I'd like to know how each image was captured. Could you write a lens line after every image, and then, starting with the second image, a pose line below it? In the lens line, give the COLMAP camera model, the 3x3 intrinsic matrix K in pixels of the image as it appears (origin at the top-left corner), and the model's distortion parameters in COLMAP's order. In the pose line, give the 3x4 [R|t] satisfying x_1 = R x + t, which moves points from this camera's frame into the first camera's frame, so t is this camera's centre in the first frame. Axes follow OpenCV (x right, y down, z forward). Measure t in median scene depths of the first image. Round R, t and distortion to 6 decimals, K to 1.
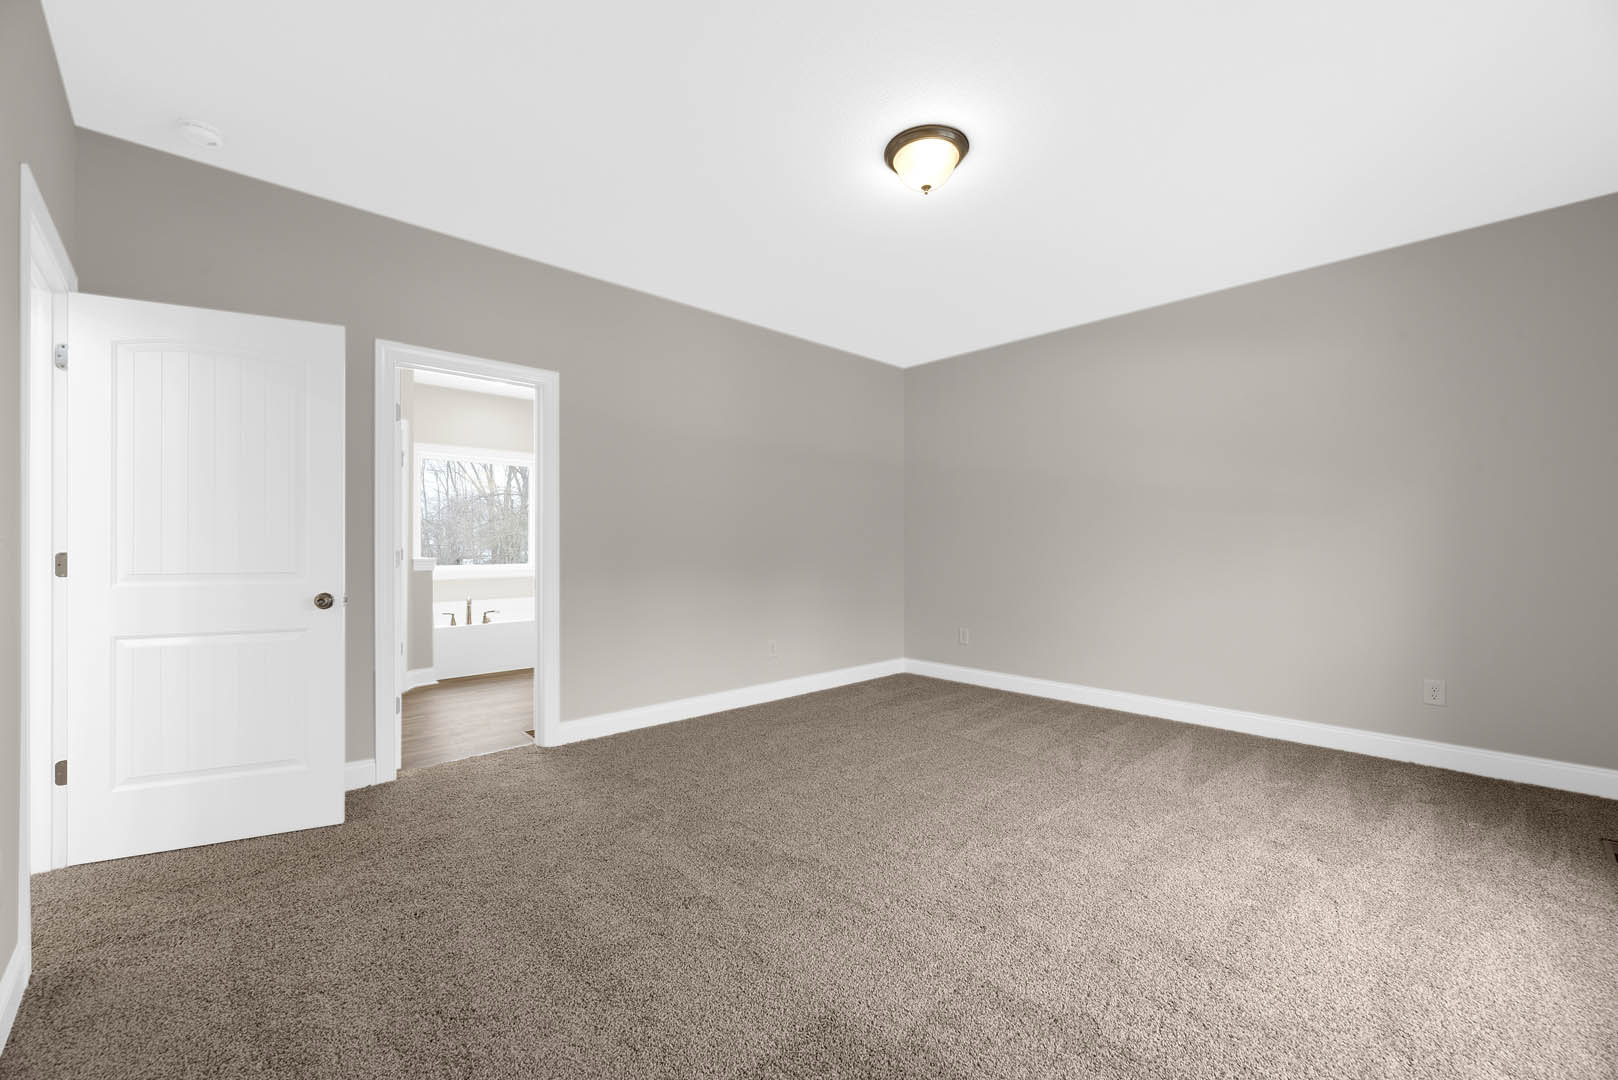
lens RADIAL K [[651.8, 0, 807.0], [0, 651.8, 546.4], [0, 0, 1]] dist [-0.004220, 0.000455]
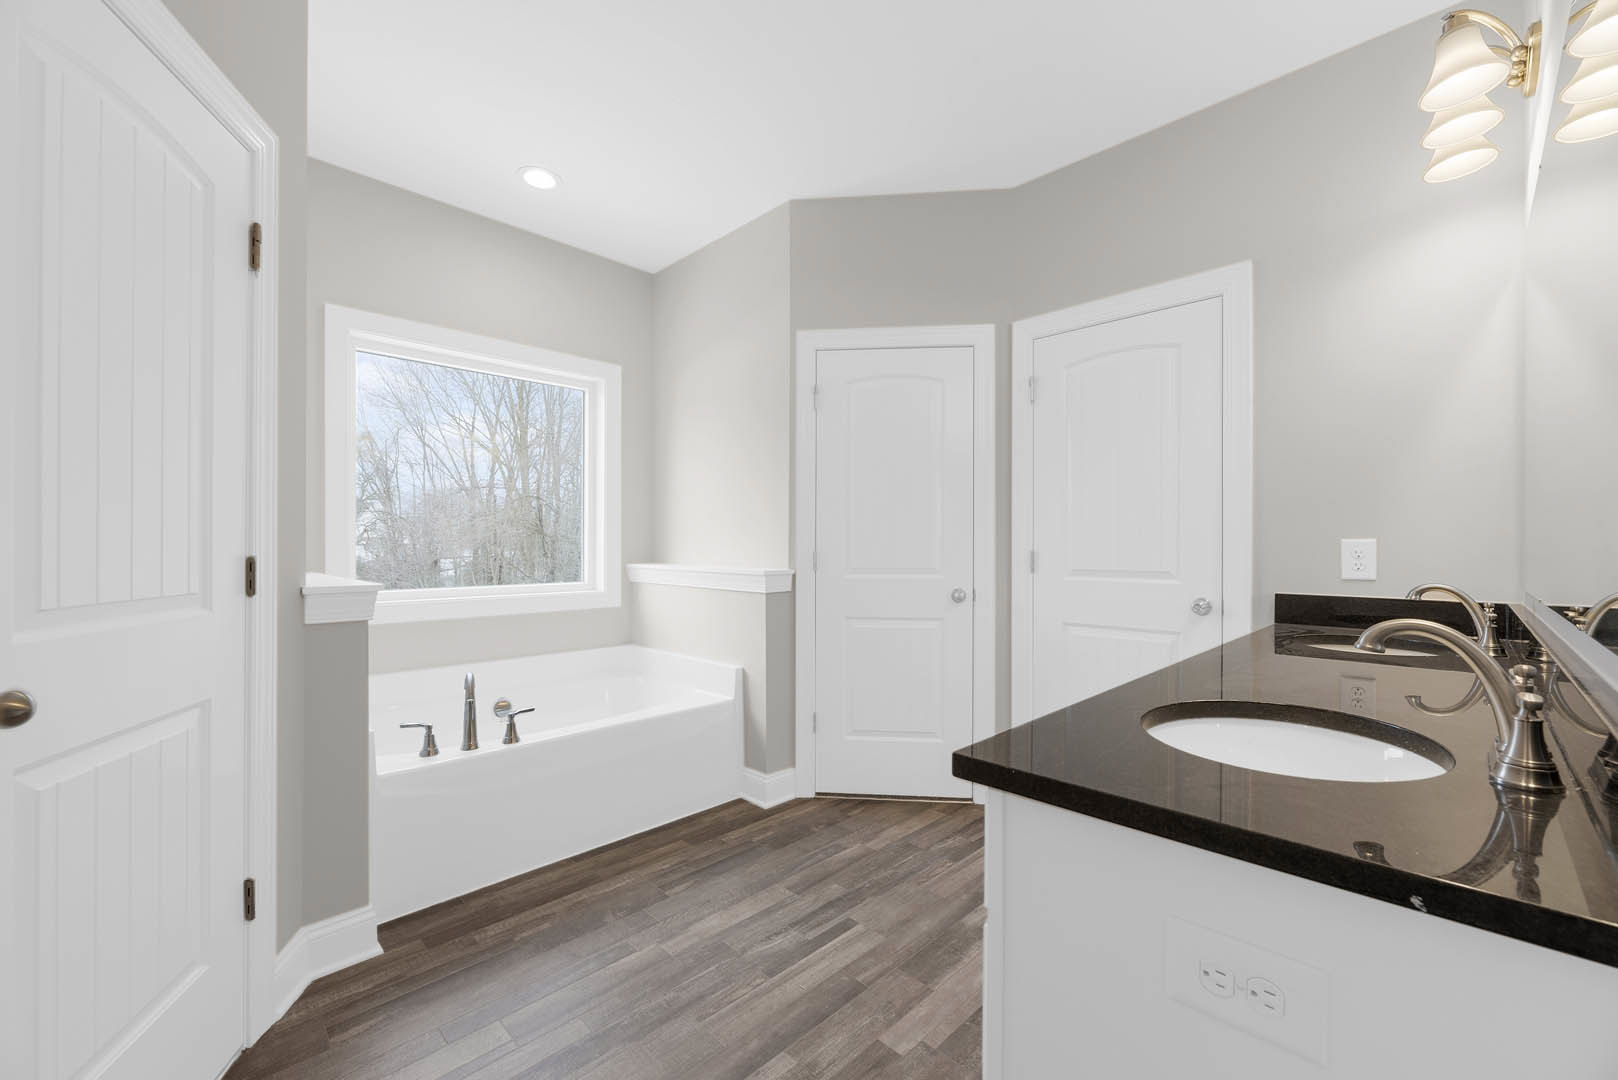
lens RADIAL K [[651.8, 0, 800.6], [0, 651.8, 539.2], [0, 0, 1]] dist [-0.004220, 0.000455]
pose [[0.999802, -0.004920, 0.019290, -0.049884], [0.005057, 0.999962, -0.007096, -0.000082], [-0.019254, 0.007192, 0.999789, 0.092120]]
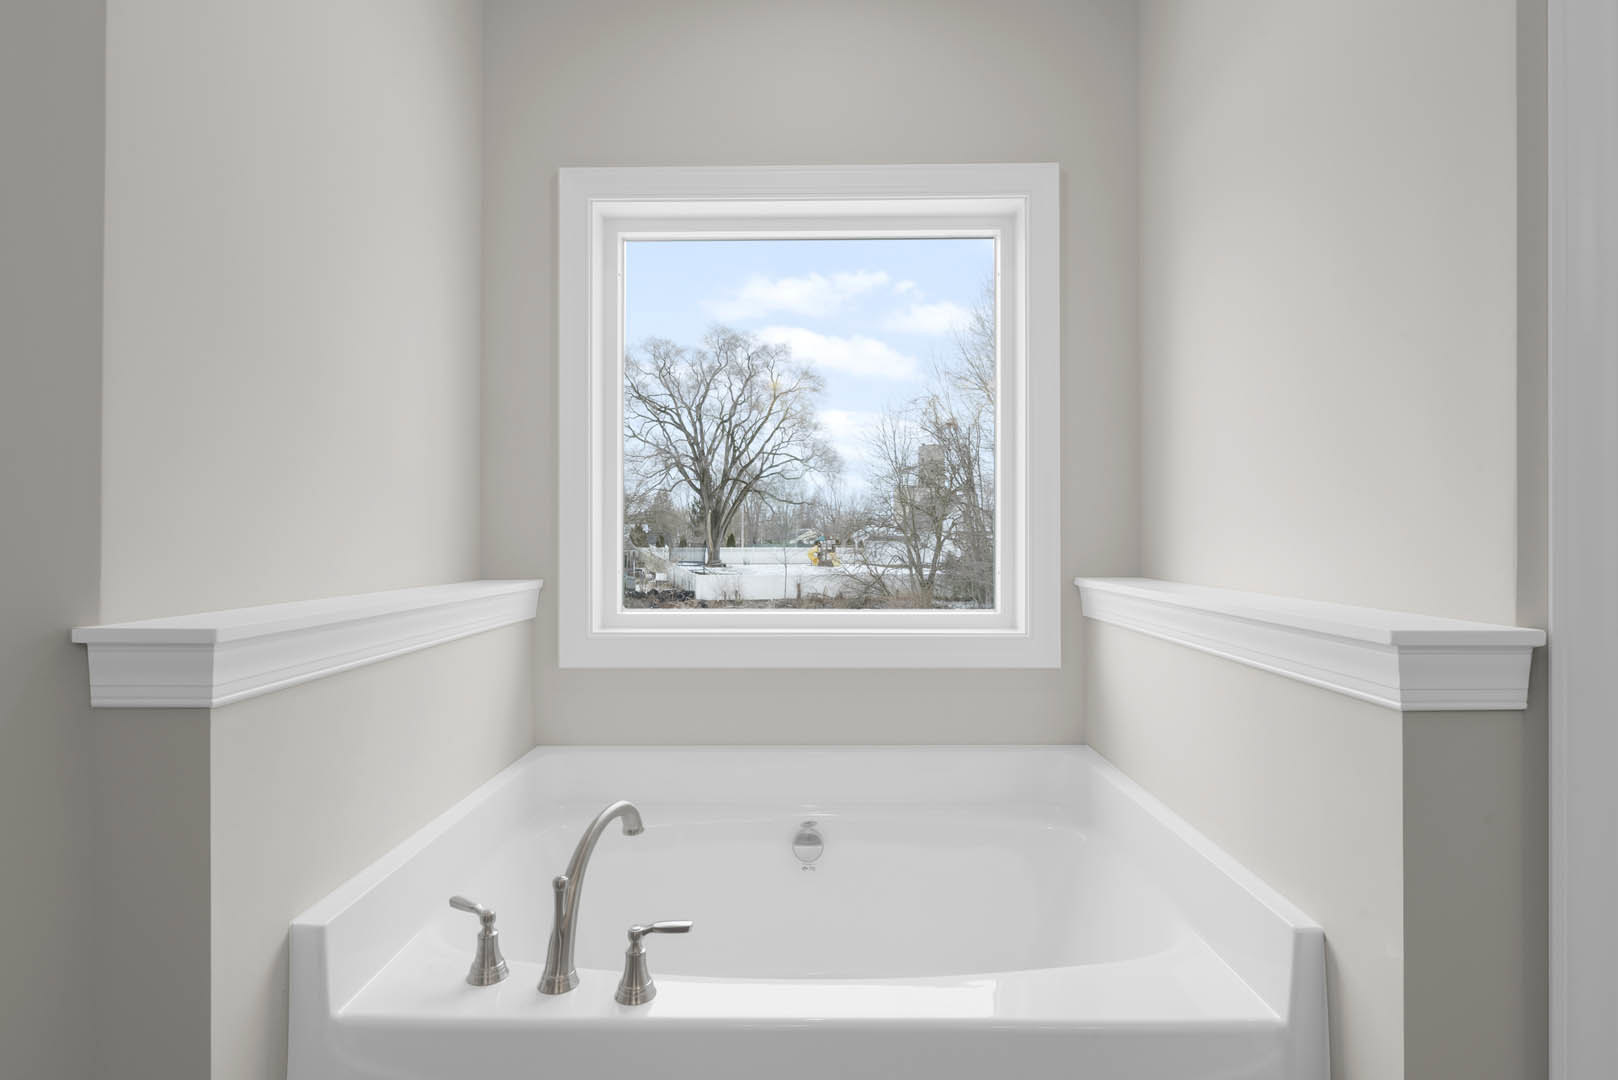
lens RADIAL K [[798.2, 0, 813.5], [0, 798.2, 536.3], [0, 0, 1]] dist [-0.002387, -0.000050]
pose [[0.723220, -0.009299, -0.690555, -0.048431], [0.006239, 0.999957, -0.006931, 0.000053], [0.690590, 0.000704, 0.723246, 0.134400]]
